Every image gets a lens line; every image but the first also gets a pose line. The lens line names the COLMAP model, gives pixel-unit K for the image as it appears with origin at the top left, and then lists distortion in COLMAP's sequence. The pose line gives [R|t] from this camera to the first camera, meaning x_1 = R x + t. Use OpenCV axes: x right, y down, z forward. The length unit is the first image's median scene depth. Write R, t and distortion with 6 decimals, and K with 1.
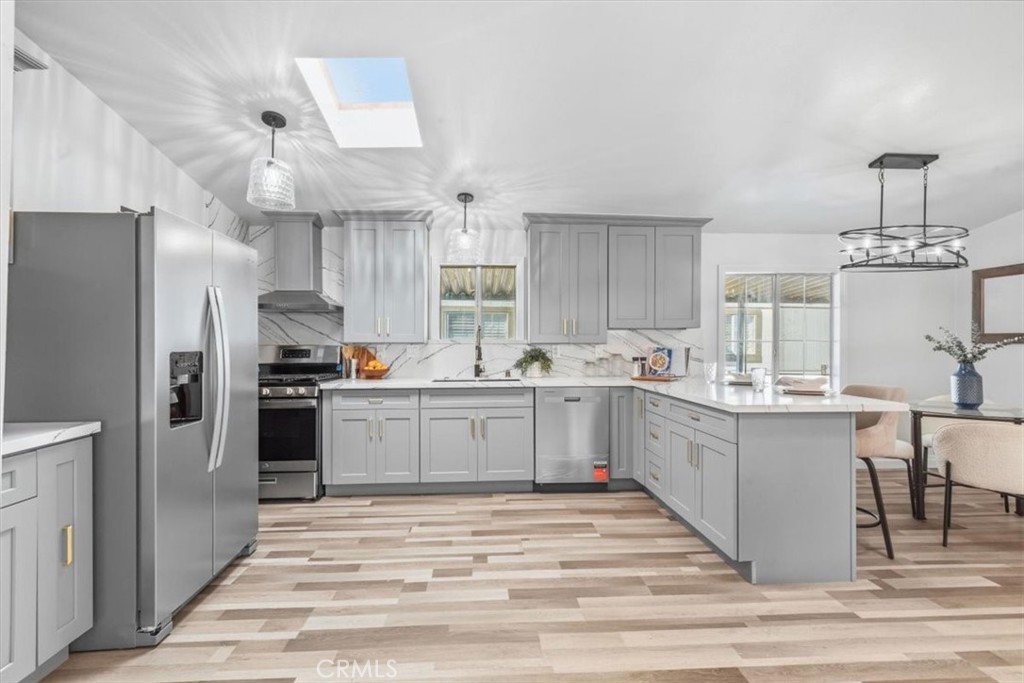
lens RADIAL K [[464.2, 0, 505.2], [0, 464.2, 336.4], [0, 0, 1]] dist [0.002082, 0.000131]
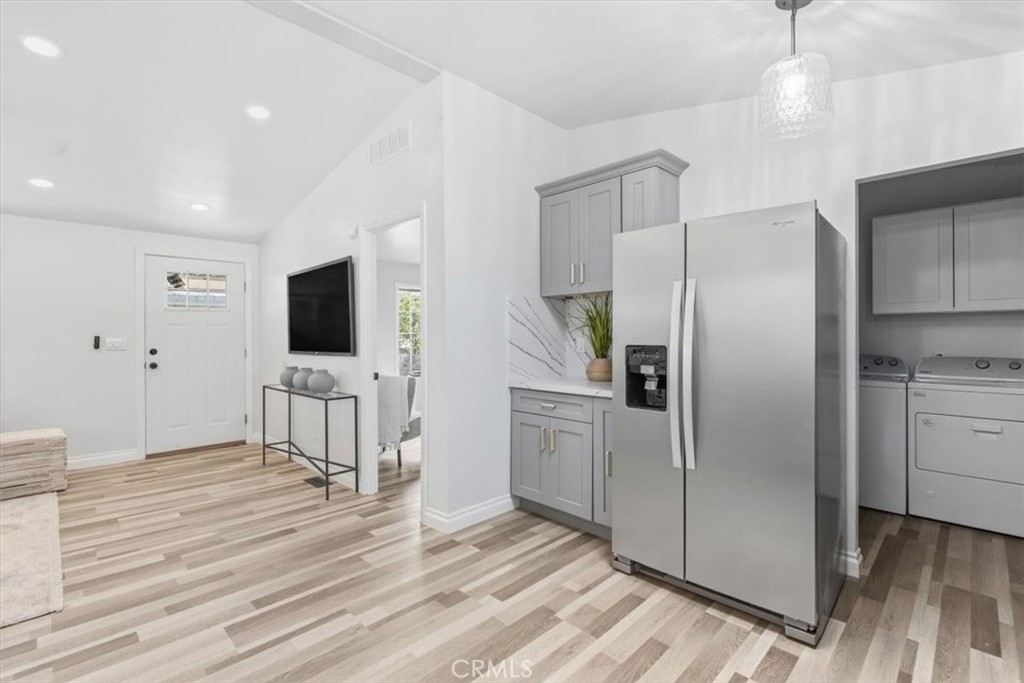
lens RADIAL K [[464.2, 0, 505.2], [0, 464.2, 336.4], [0, 0, 1]] dist [0.002082, 0.000131]
pose [[-0.746175, 0.002505, -0.665745, 0.202953], [0.008650, 0.999945, -0.005932, 0.009150], [0.665694, -0.010185, -0.746156, 1.029686]]
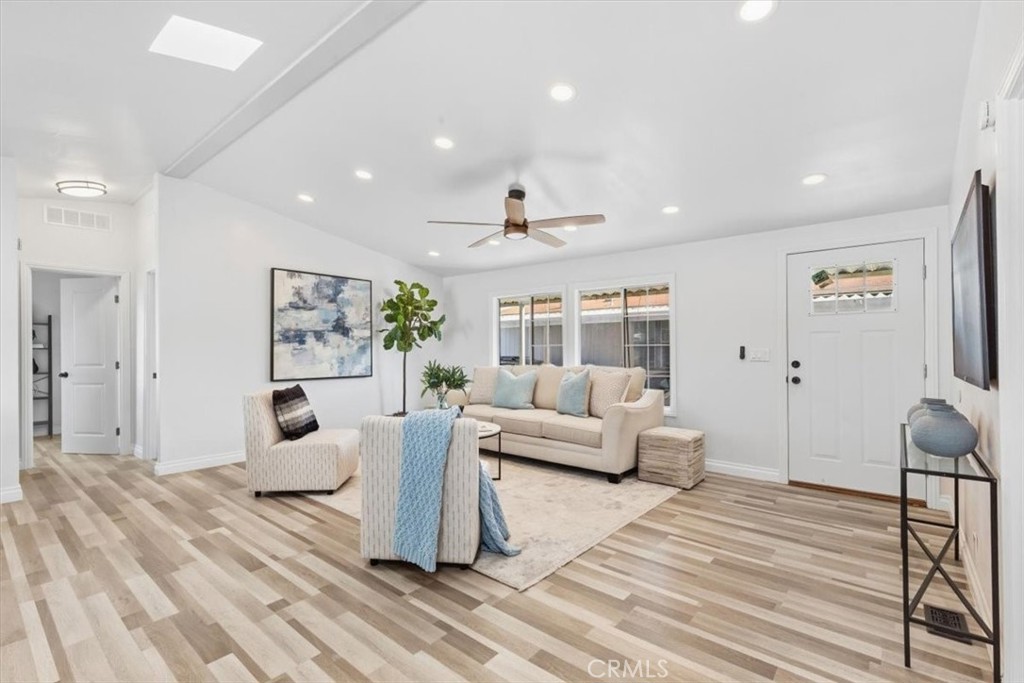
lens RADIAL K [[468.3, 0, 507.5], [0, 468.3, 346.3], [0, 0, 1]] dist [0.001197, 0.000097]
pose [[-0.731316, -0.001695, 0.682037, -0.241730], [-0.010229, 0.999912, -0.008484, 0.008440], [-0.681963, -0.013181, -0.731268, 0.682165]]
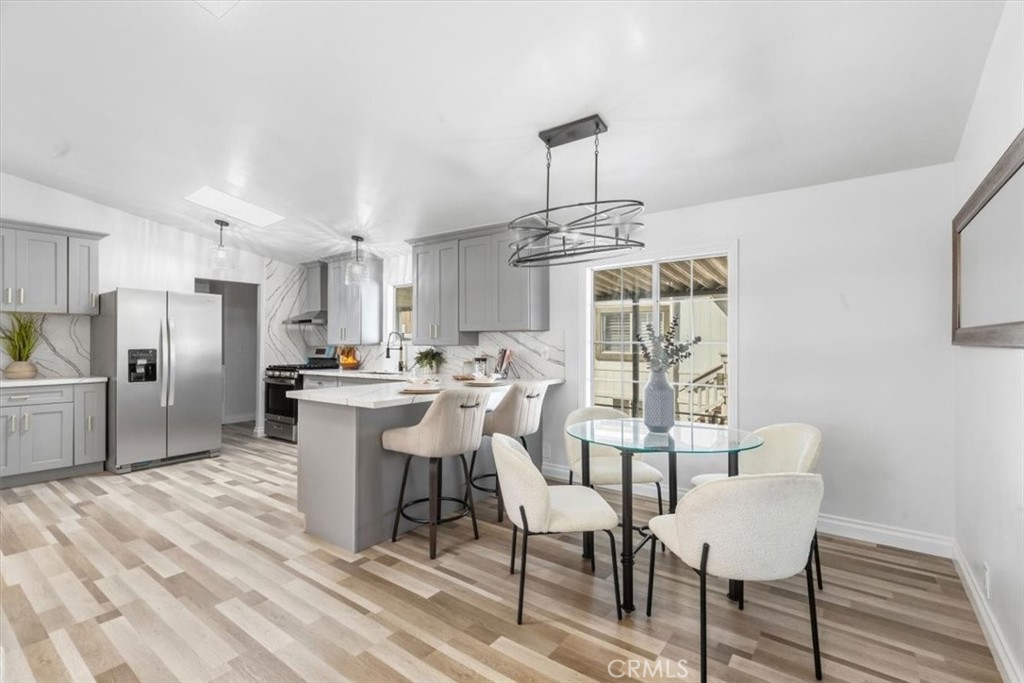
lens RADIAL K [[464.2, 0, 505.2], [0, 464.2, 336.4], [0, 0, 1]] dist [0.002082, 0.000131]
pose [[0.765923, -0.011196, -0.642834, 1.300853], [0.010039, 0.999935, -0.005454, 0.001451], [0.642853, -0.002276, 0.765986, 0.267295]]
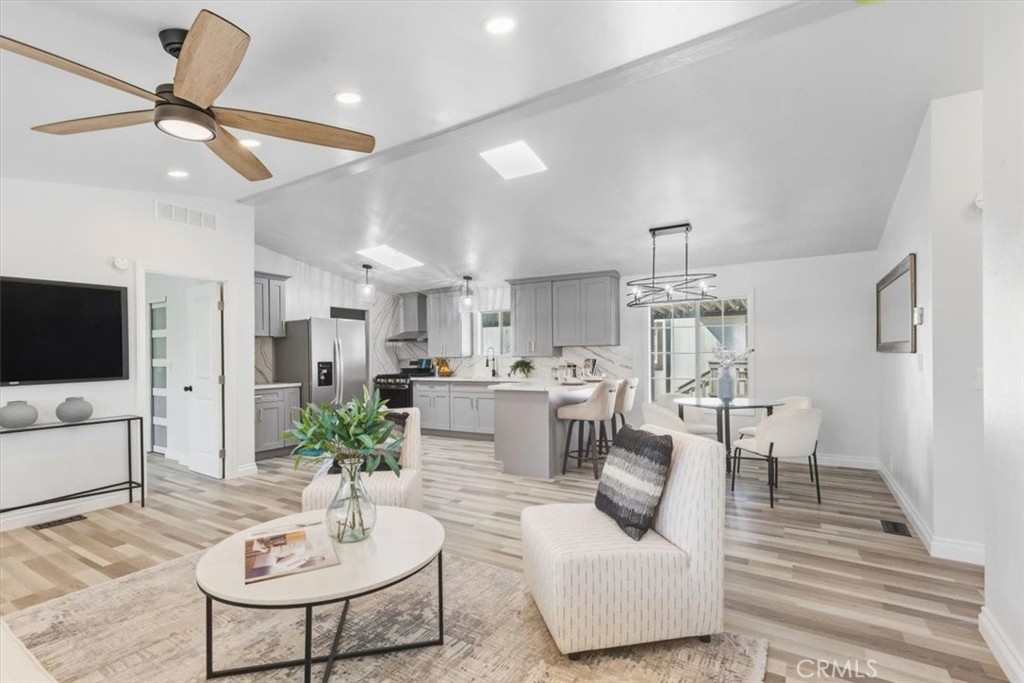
lens RADIAL K [[465.7, 0, 502.1], [0, 465.7, 352.8], [0, 0, 1]] dist [0.002073, 0.000146]
pose [[0.814898, -0.015437, -0.579399, 1.265252], [0.020865, 0.999779, 0.002708, -0.006161], [0.579229, -0.014295, 0.815040, -0.499870]]
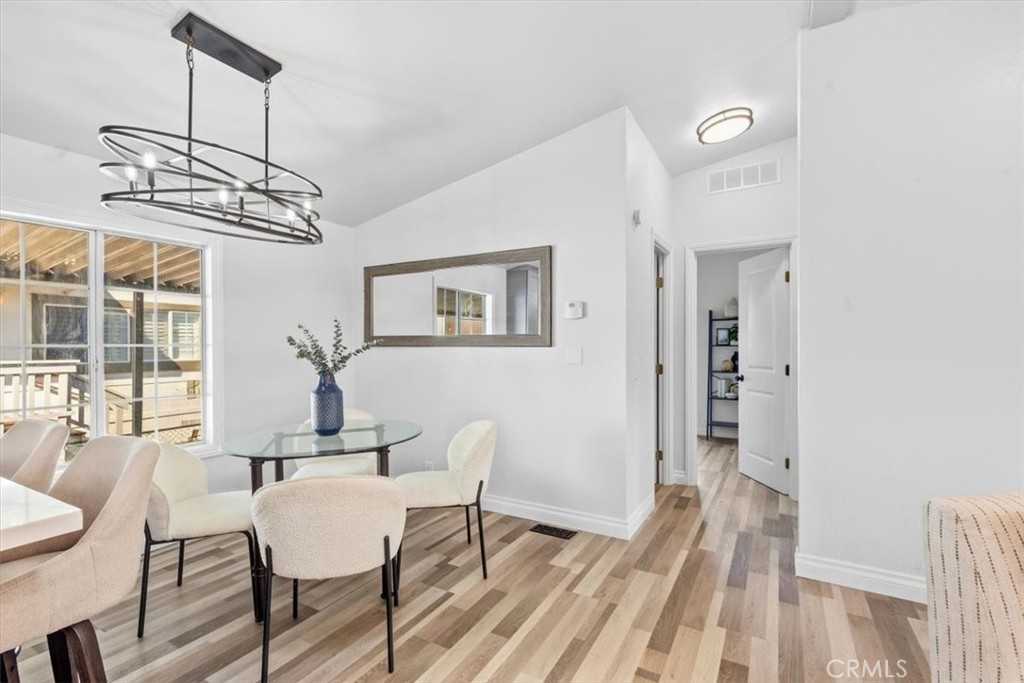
lens RADIAL K [[465.7, 0, 502.1], [0, 465.7, 352.8], [0, 0, 1]] dist [0.002073, 0.000146]
pose [[0.553215, -0.021498, 0.832761, 0.534776], [-0.002979, 0.999610, 0.027784, 0.000968], [-0.833033, -0.017851, 0.552935, 0.359941]]
